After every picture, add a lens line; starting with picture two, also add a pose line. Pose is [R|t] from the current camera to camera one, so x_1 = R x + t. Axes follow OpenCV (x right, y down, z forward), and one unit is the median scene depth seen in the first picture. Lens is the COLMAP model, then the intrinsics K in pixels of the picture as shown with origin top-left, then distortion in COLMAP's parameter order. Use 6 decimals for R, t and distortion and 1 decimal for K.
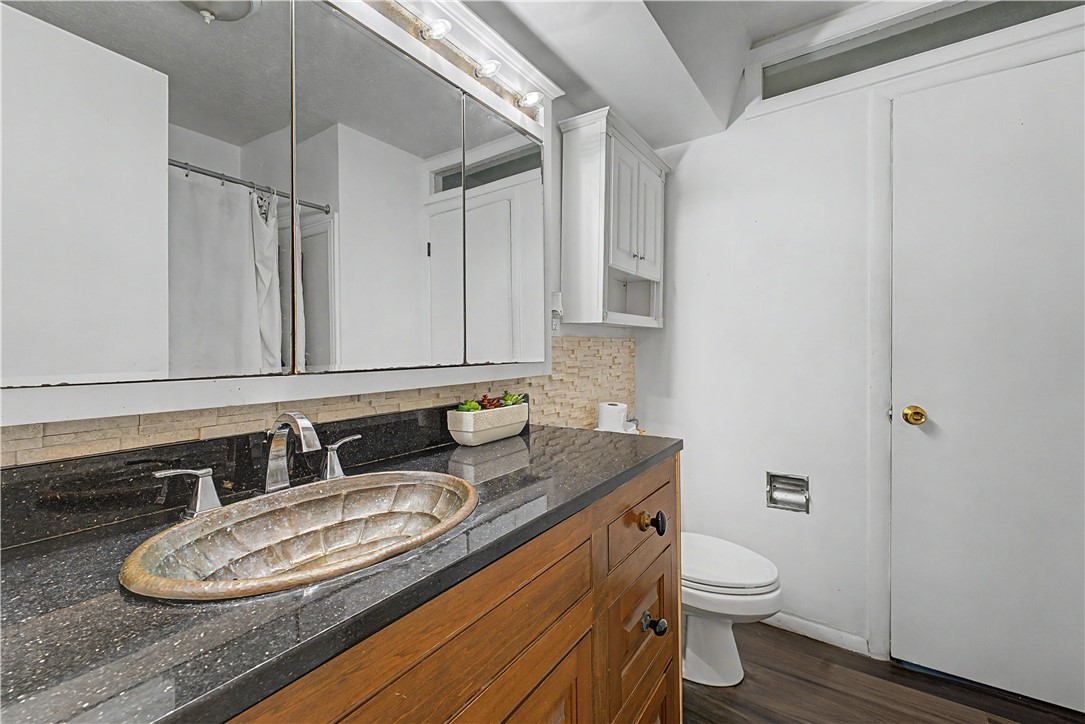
lens RADIAL K [[446.8, 0, 543.0], [0, 446.8, 359.4], [0, 0, 1]] dist [0.002757, 0.000749]
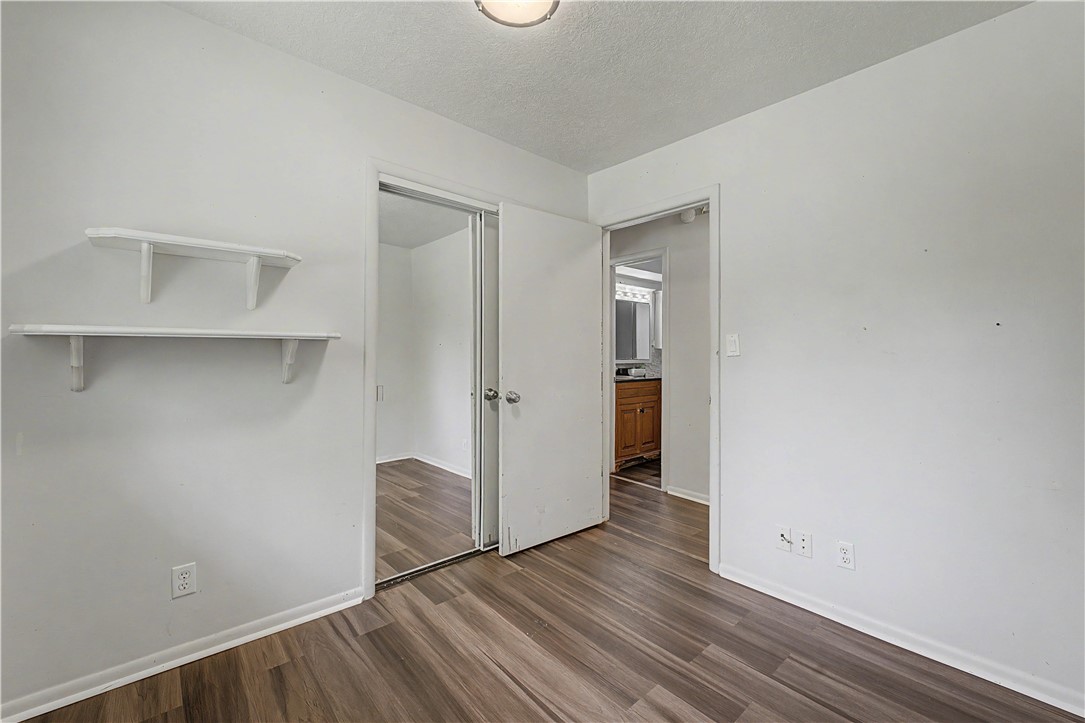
lens RADIAL K [[446.8, 0, 541.8], [0, 446.8, 358.4], [0, 0, 1]] dist [0.002757, 0.000749]
pose [[0.971540, 0.011487, -0.236597, 0.015264], [-0.015353, 0.999777, -0.014503, 0.085573], [0.236378, 0.017723, 0.971500, -3.786474]]
